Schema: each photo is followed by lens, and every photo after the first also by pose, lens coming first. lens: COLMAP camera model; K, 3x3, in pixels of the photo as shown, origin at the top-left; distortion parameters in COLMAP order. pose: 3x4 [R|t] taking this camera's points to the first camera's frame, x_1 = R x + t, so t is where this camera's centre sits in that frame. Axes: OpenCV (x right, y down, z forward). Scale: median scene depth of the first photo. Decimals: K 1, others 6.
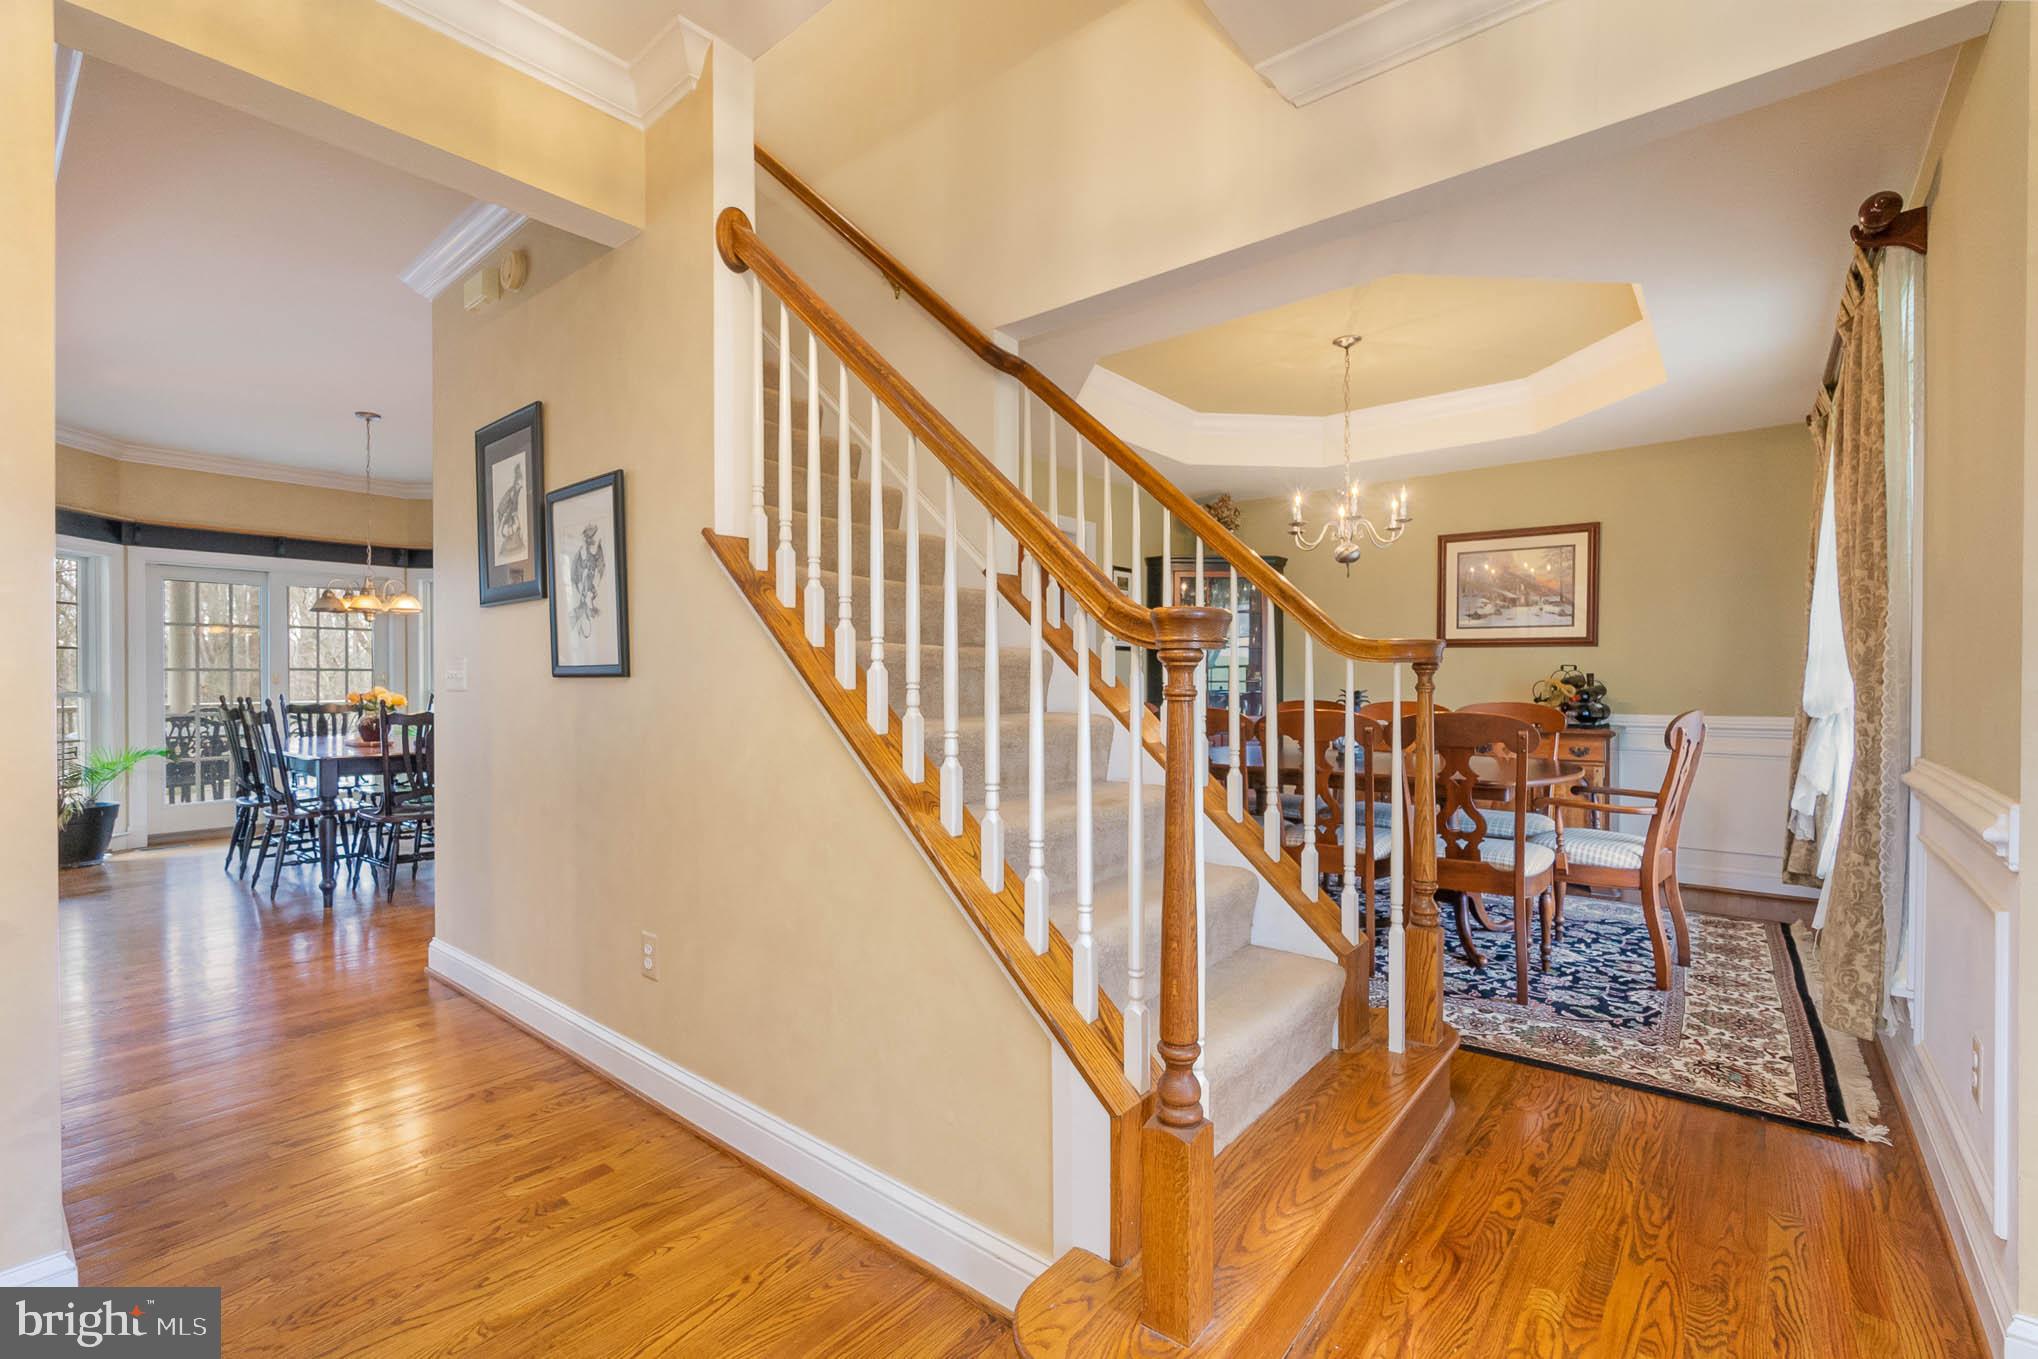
lens RADIAL K [[887.5, 0, 1016.4], [0, 887.5, 674.9], [0, 0, 1]] dist [-0.001592, 0.000418]
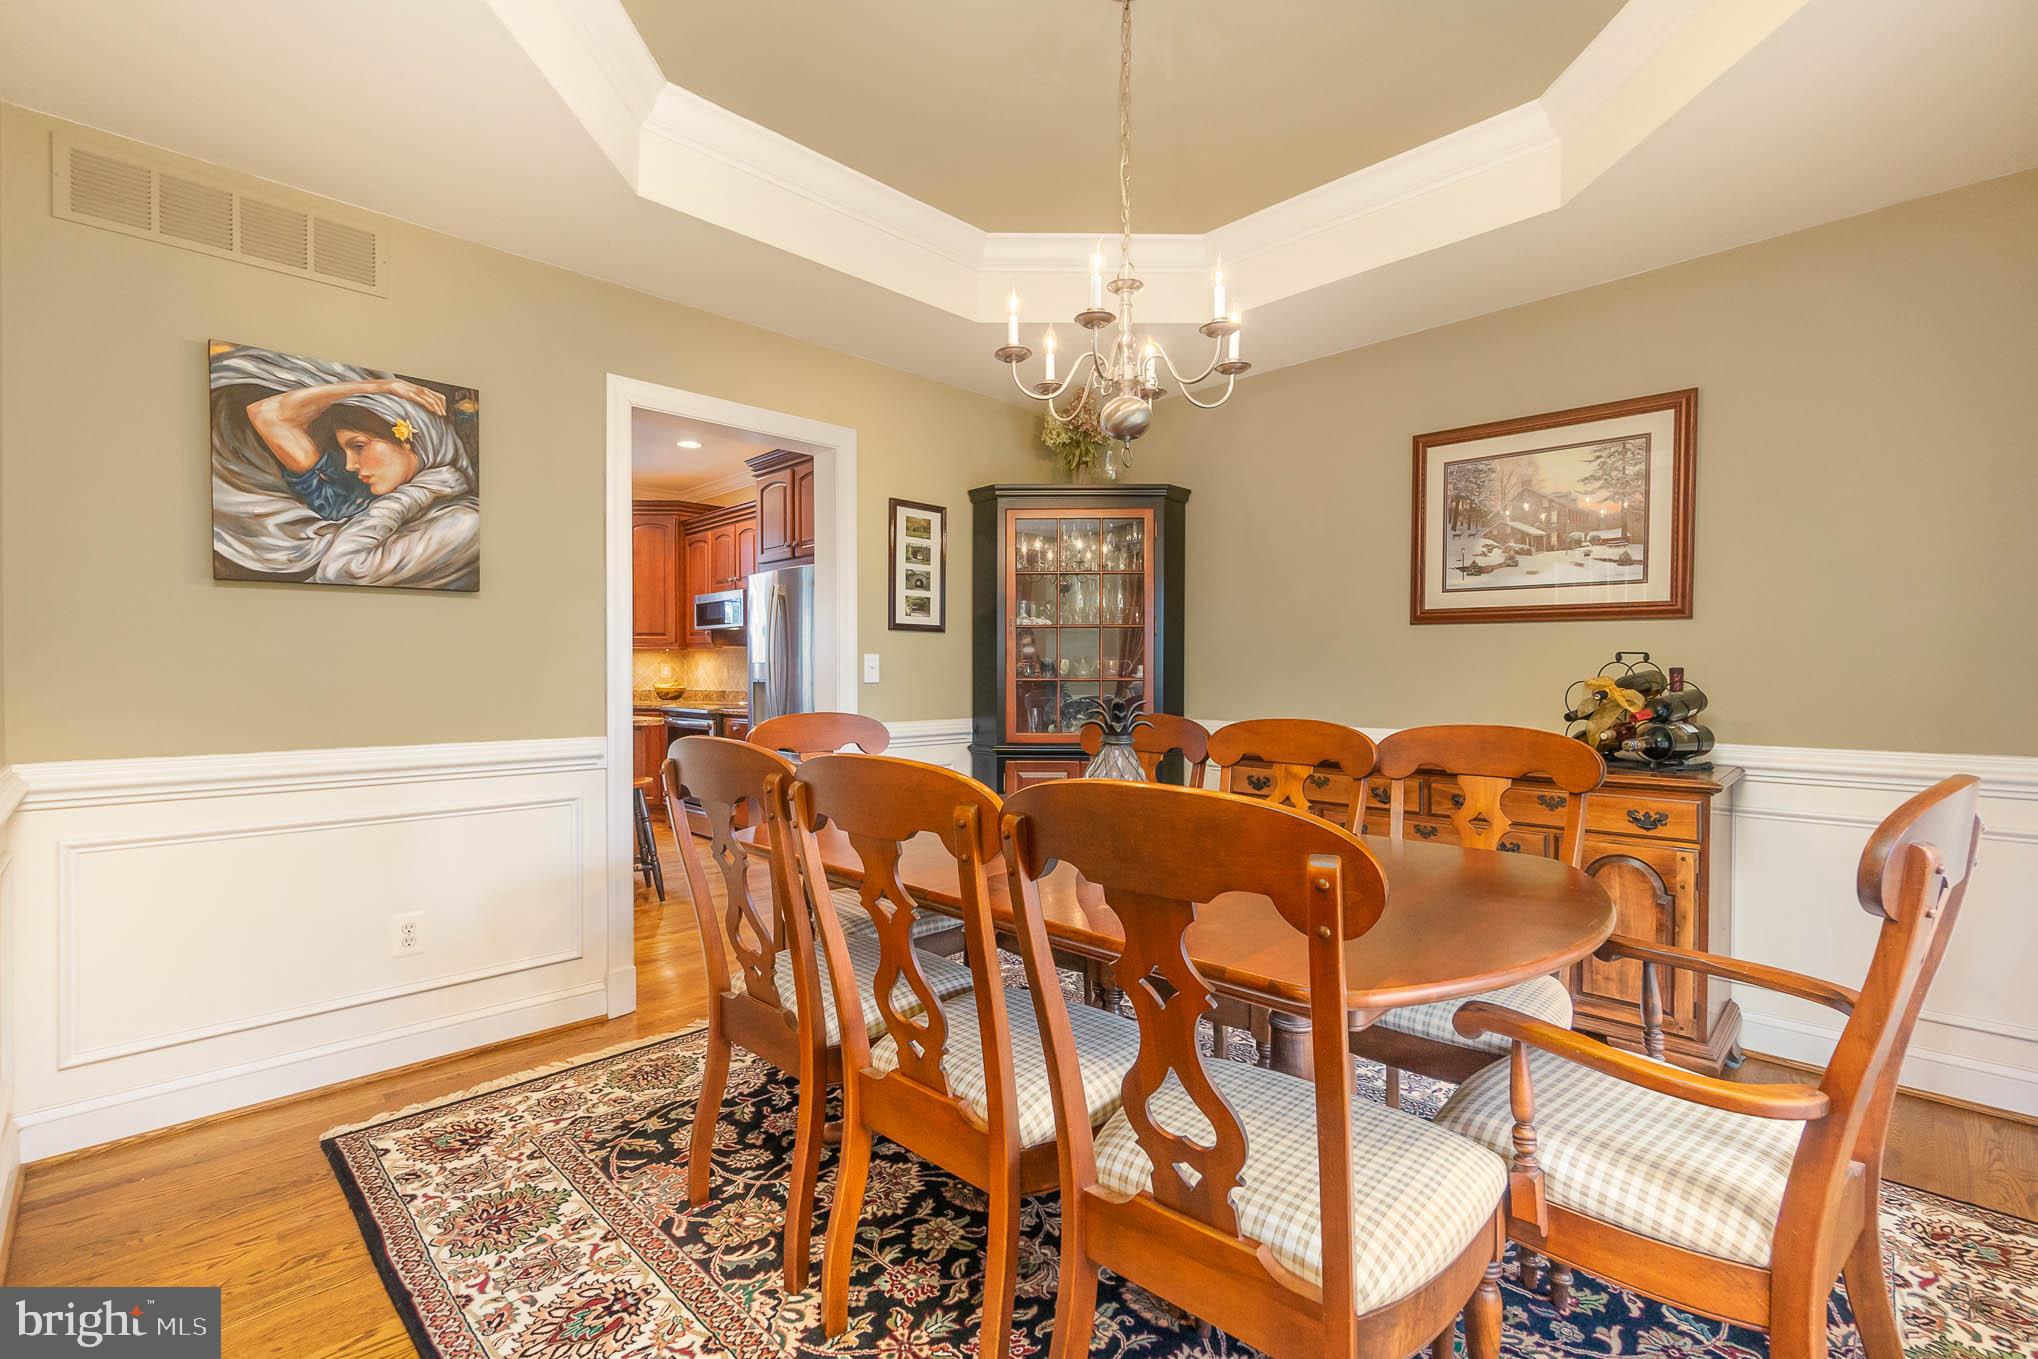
lens RADIAL K [[887.5, 0, 1020.1], [0, 887.5, 678.2], [0, 0, 1]] dist [-0.001592, 0.000418]
pose [[0.995524, 0.003497, -0.094448, 0.297404], [-0.002915, 0.999976, 0.006295, 0.002249], [0.094468, -0.005992, 0.995510, 0.420693]]
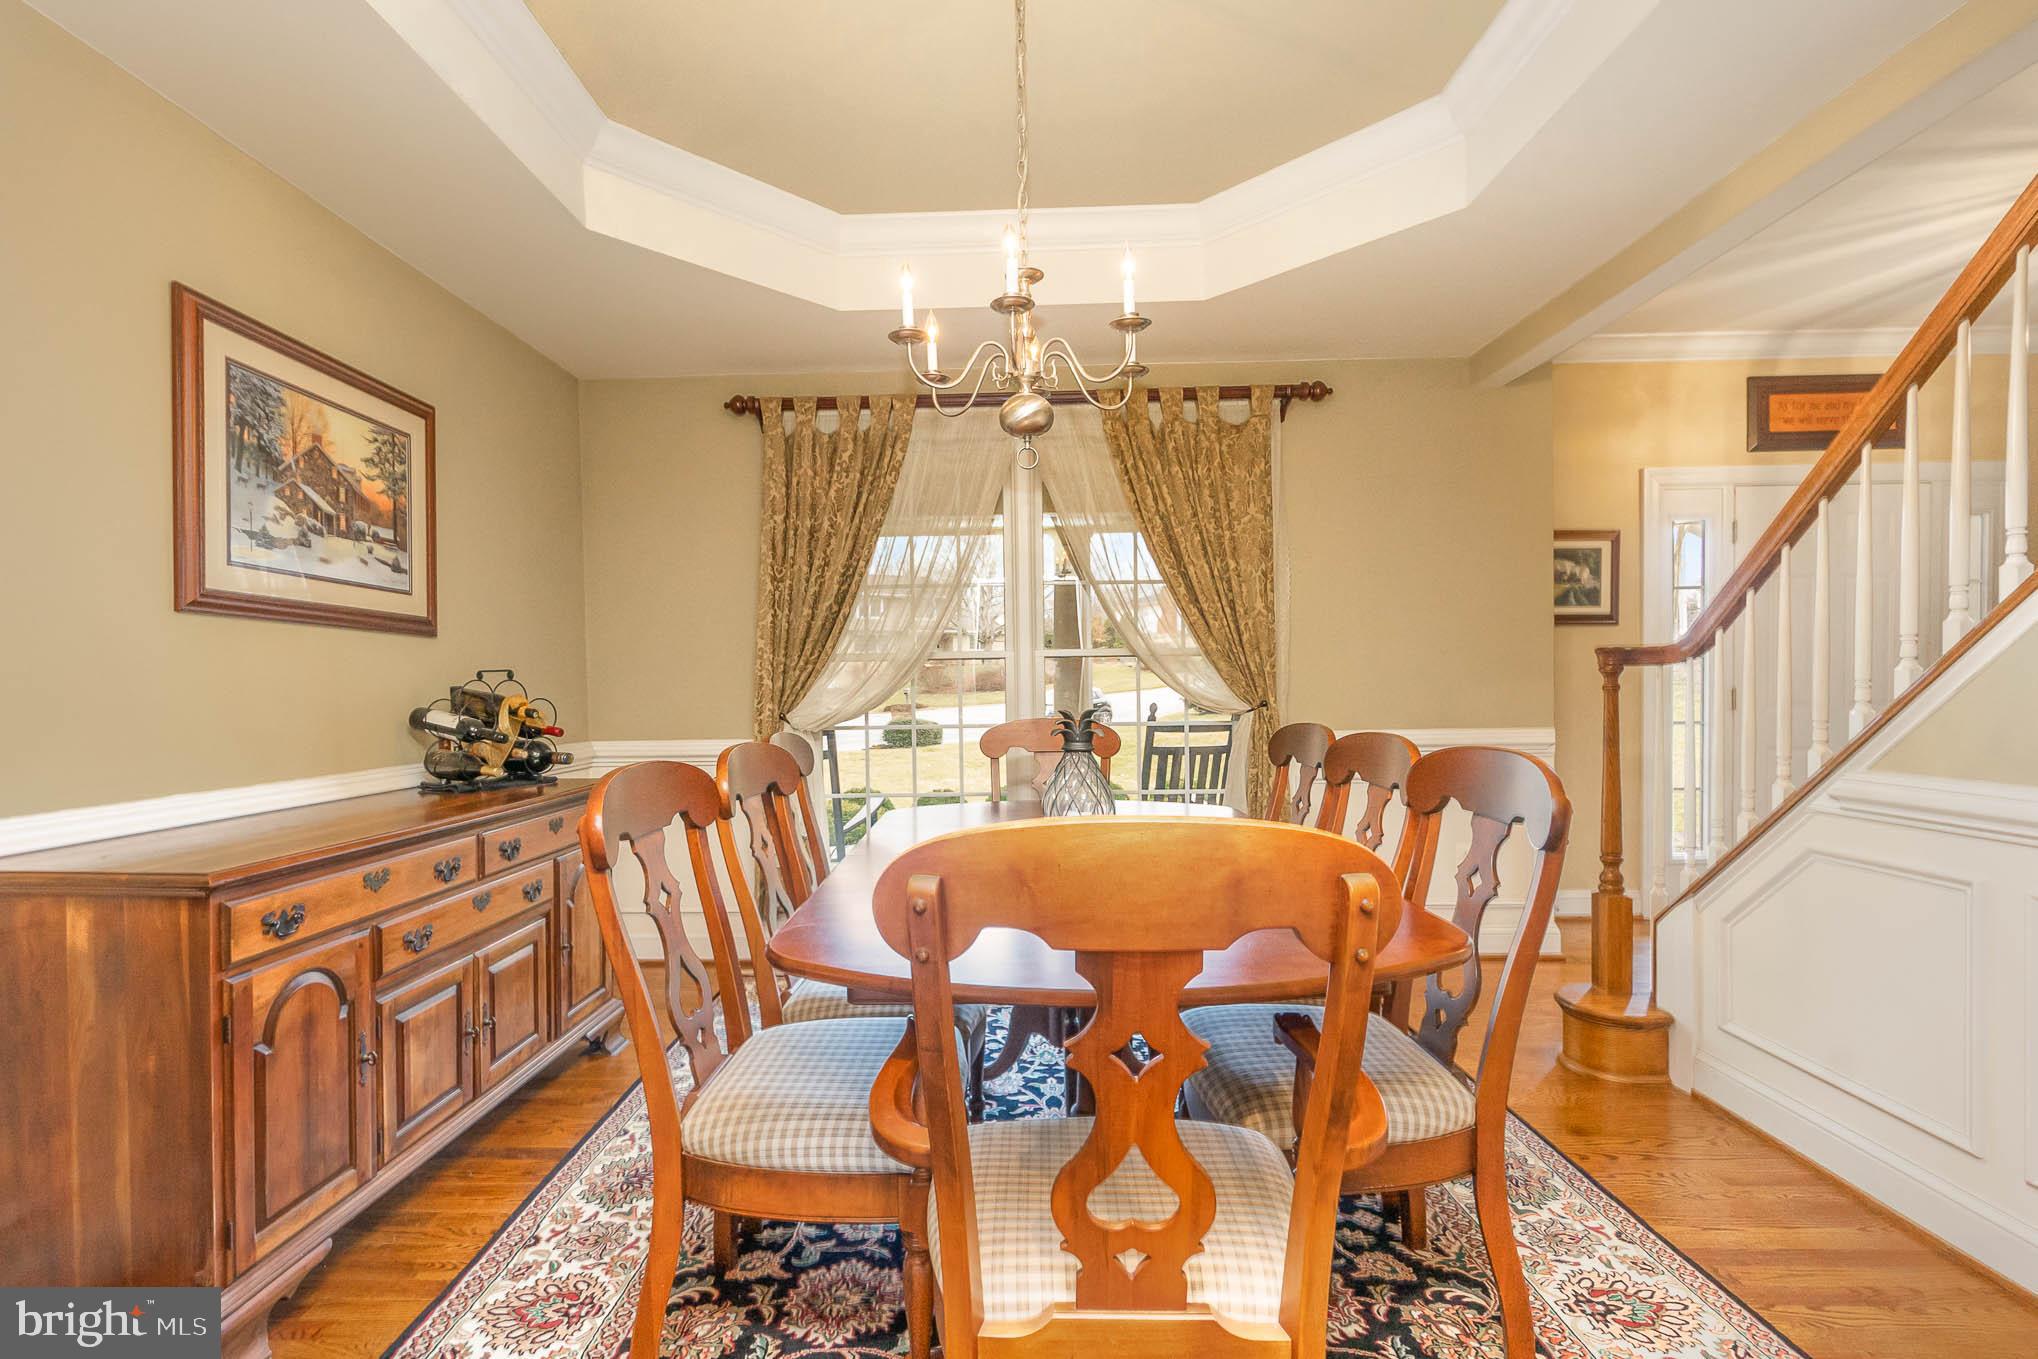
lens RADIAL K [[887.5, 0, 1022.1], [0, 887.5, 687.6], [0, 0, 1]] dist [-0.001592, 0.000418]
pose [[-0.615425, 0.007000, 0.788164, 0.010842], [0.015723, 0.999871, 0.003397, 0.002158], [-0.788038, 0.014483, -0.615456, 1.052794]]
